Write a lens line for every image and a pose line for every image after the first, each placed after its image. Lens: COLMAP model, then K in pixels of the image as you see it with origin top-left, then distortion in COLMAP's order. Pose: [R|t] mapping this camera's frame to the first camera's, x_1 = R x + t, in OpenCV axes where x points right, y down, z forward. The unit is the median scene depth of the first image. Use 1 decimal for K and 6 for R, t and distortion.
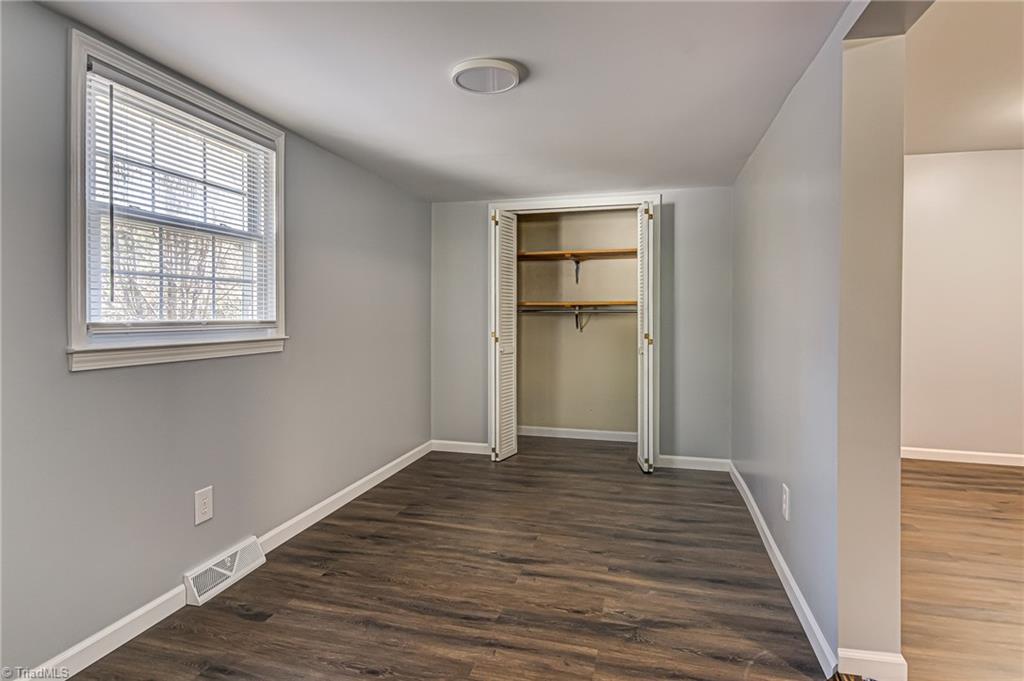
lens RADIAL K [[532.2, 0, 509.3], [0, 532.2, 315.9], [0, 0, 1]] dist [-0.004014, -0.002180]
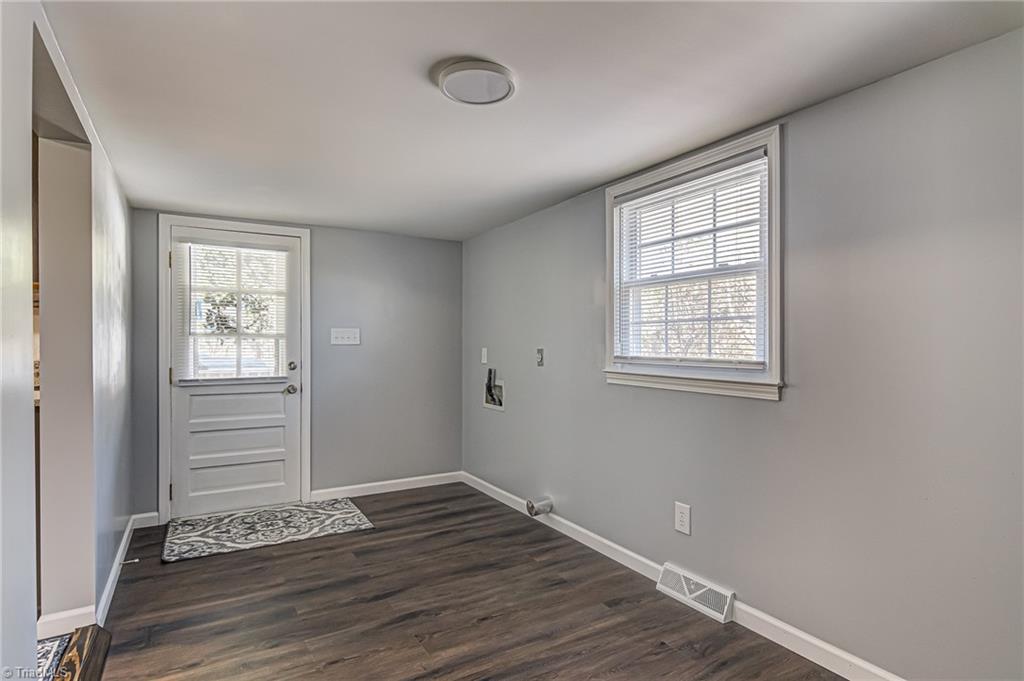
lens RADIAL K [[537.1, 0, 510.7], [0, 537.1, 339.8], [0, 0, 1]] dist [0.020431, -0.017641]
pose [[-0.706565, -0.008510, -0.707597, 0.532585], [-0.005375, 0.999963, -0.006659, -0.020847], [0.707628, -0.000902, -0.706585, 1.606296]]
